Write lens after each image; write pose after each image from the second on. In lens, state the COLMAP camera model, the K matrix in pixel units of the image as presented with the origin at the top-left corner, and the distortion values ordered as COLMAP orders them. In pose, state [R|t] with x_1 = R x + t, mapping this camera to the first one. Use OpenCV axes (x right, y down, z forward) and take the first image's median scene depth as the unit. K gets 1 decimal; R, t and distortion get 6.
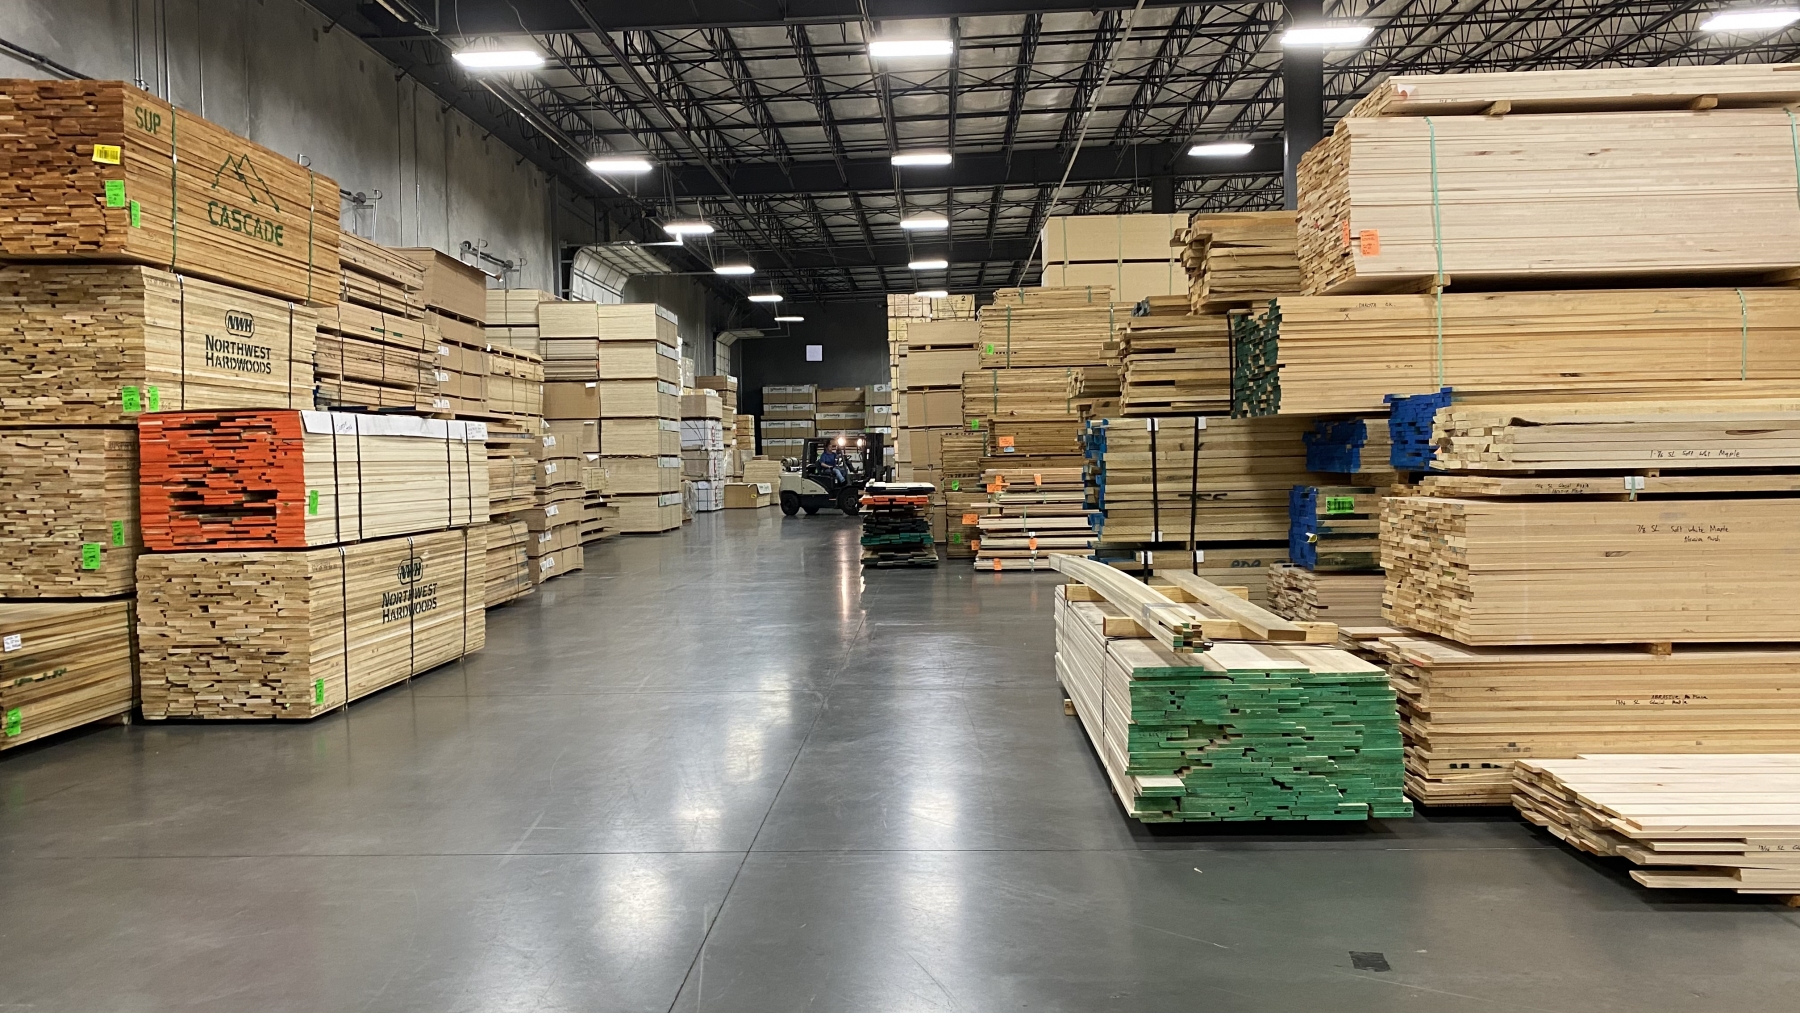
lens RADIAL K [[1377.7, 0, 900.0], [0, 1377.7, 506.5], [0, 0, 1]] dist [0.034708, -0.032167]
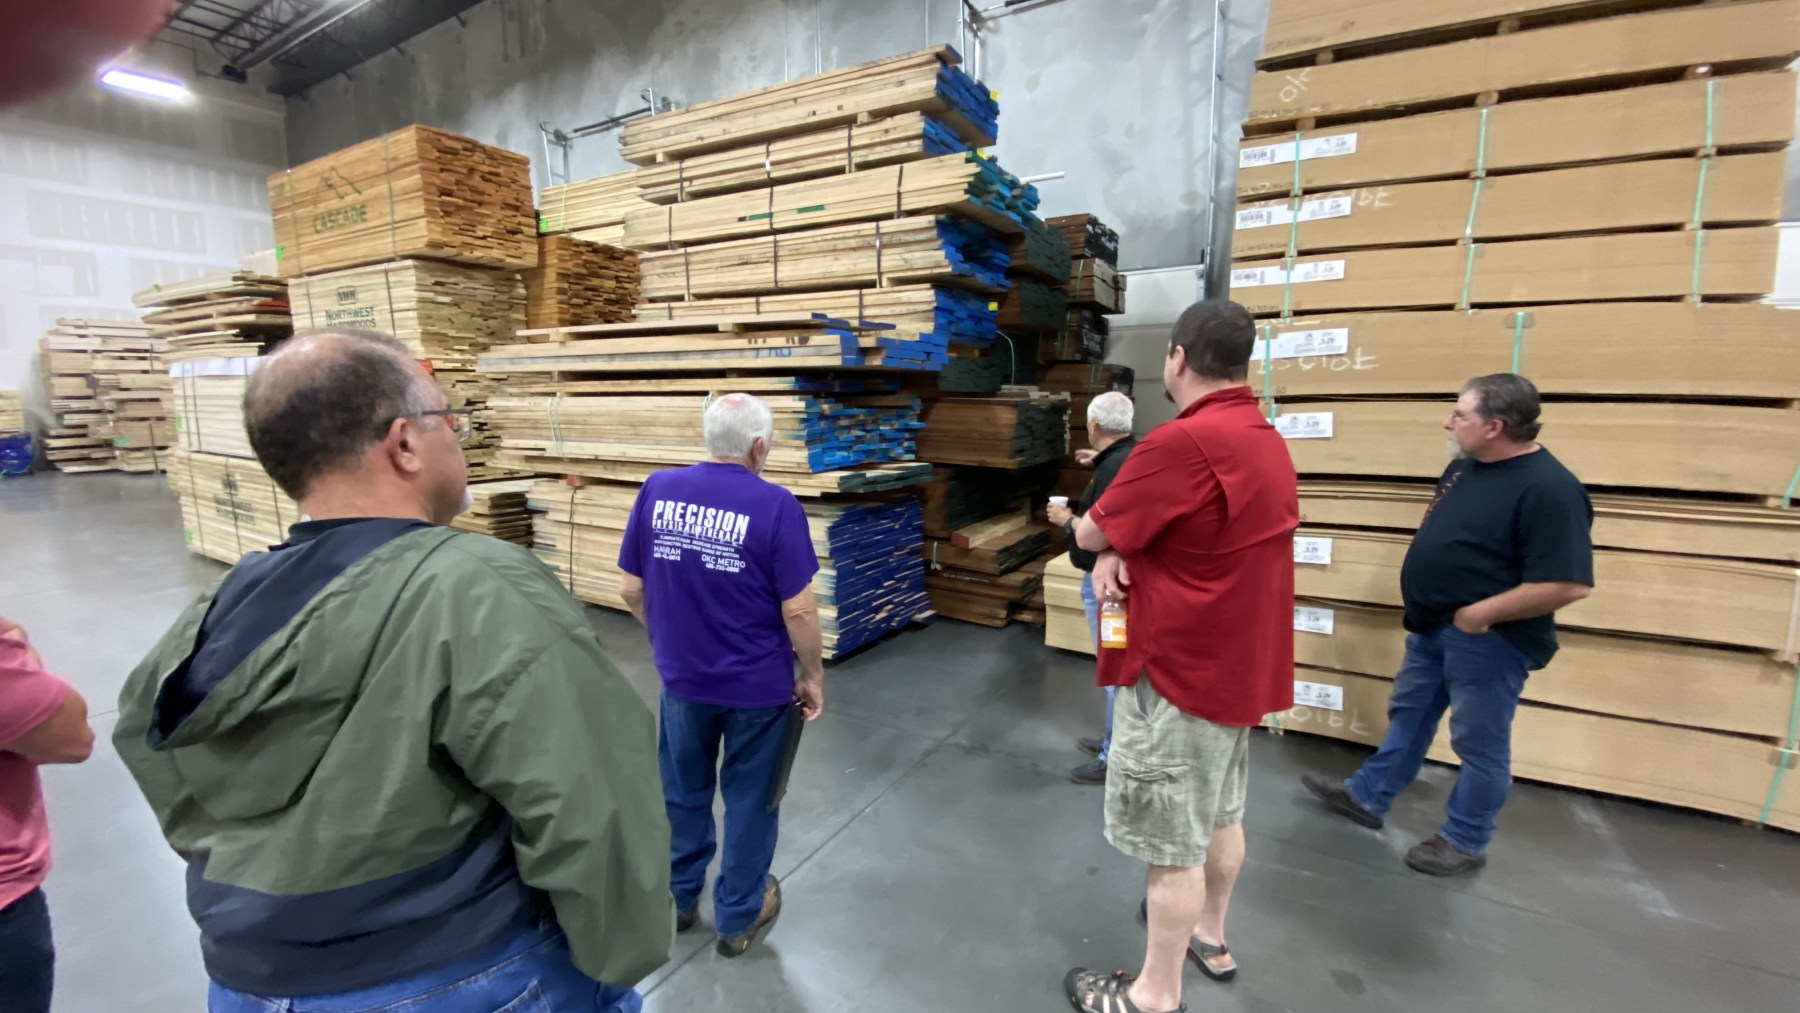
lens RADIAL K [[729.3, 0, 900.0], [0, 729.3, 506.5], [0, 0, 1]] dist [0.025958, -0.023416]
pose [[-0.495853, 0.140382, -0.856984, -0.030700], [-0.029597, 0.983542, 0.178238, -0.024860], [0.867902, 0.113744, -0.483538, 0.653957]]
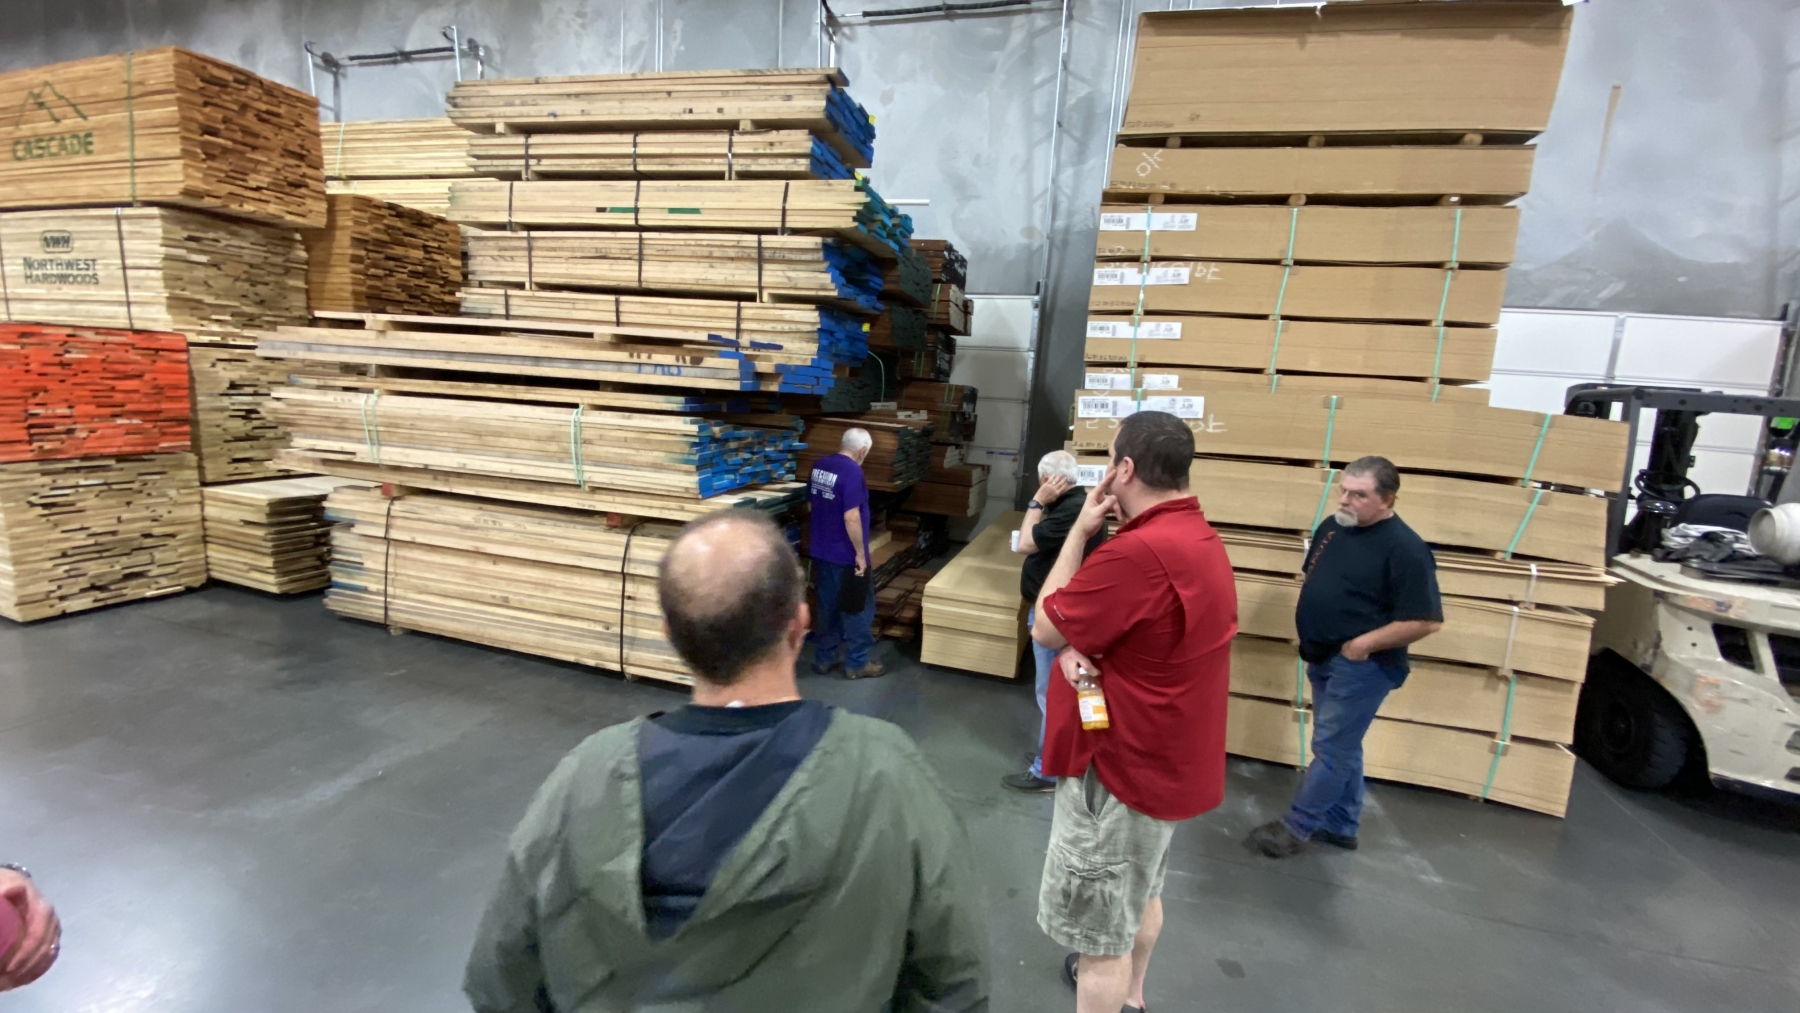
lens RADIAL K [[729.3, 0, 900.0], [0, 729.3, 506.5], [0, 0, 1]] dist [0.025958, -0.023416]
pose [[-0.256578, 0.151341, -0.954601, -0.023057], [-0.097249, 0.978610, 0.181286, -0.032919], [0.961619, 0.139348, -0.236372, 0.637150]]
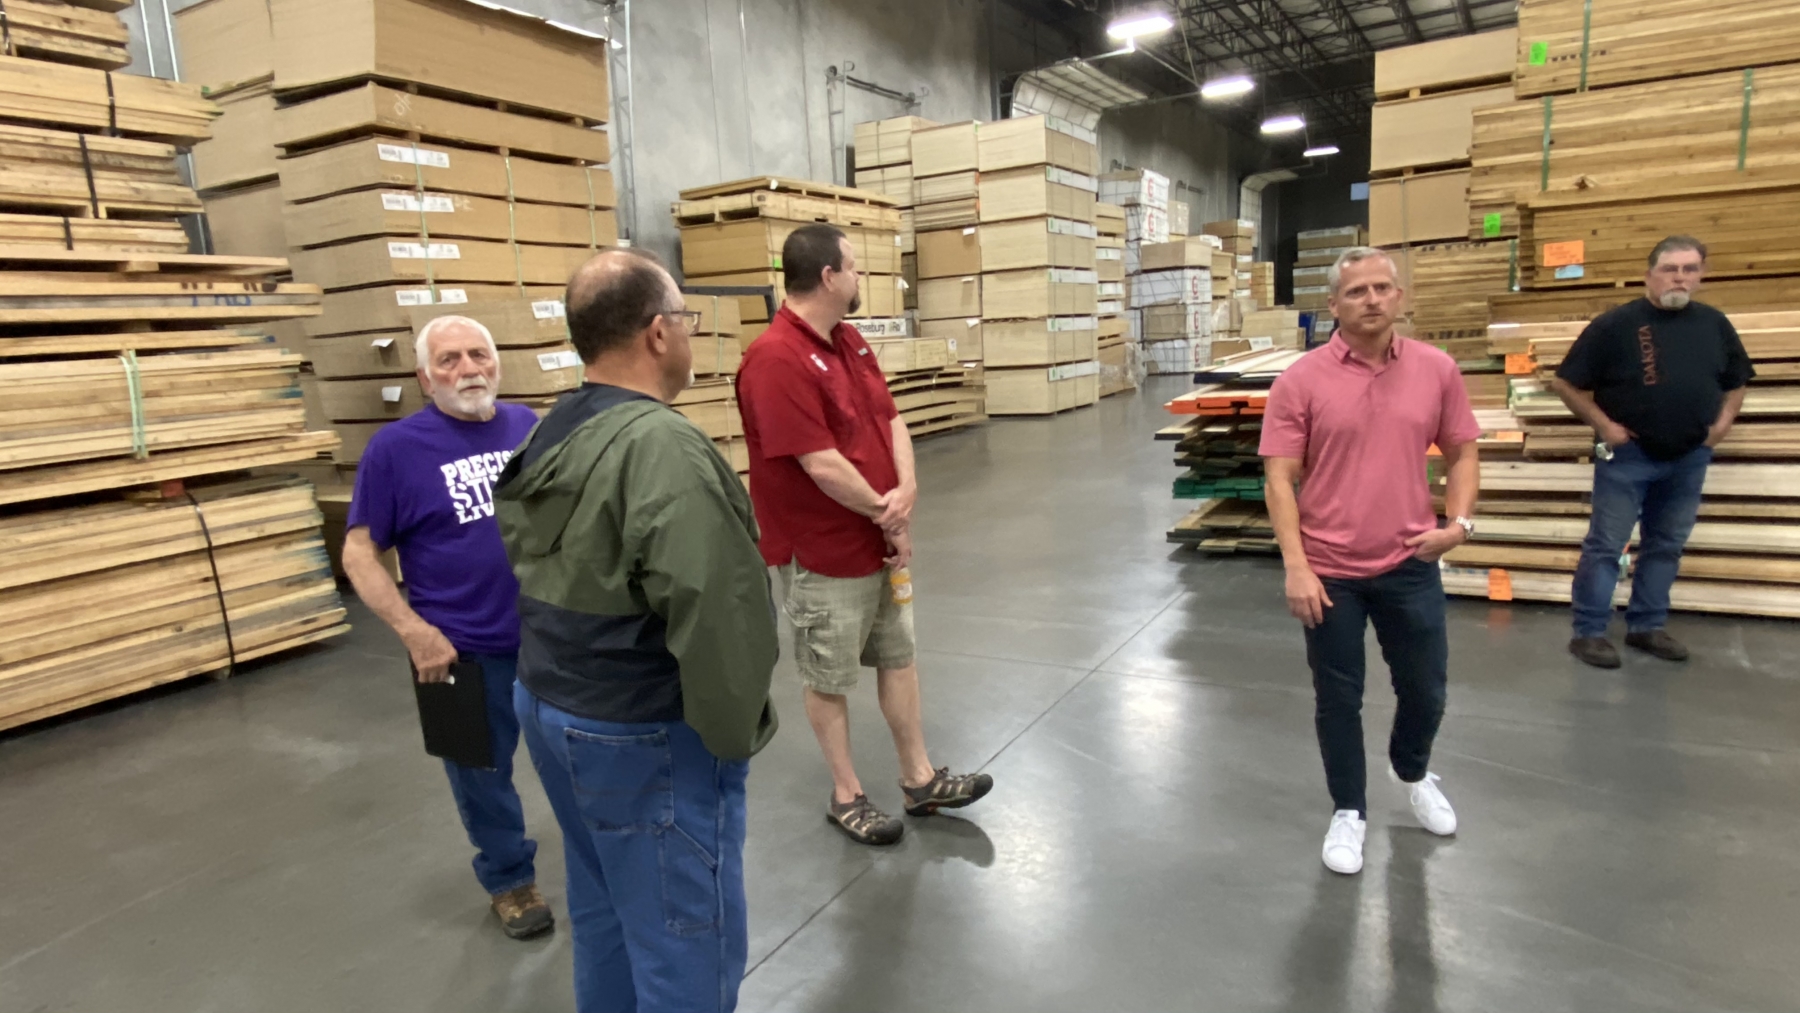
lens RADIAL K [[1043.0, 0, 900.0], [0, 1043.0, 506.5], [0, 0, 1]] dist [0.079379, -0.069259]
pose [[0.876977, 0.041815, -0.478710, 0.043158], [0.028283, 0.989988, 0.138289, -0.015202], [0.479699, -0.134815, 0.867014, 0.443655]]
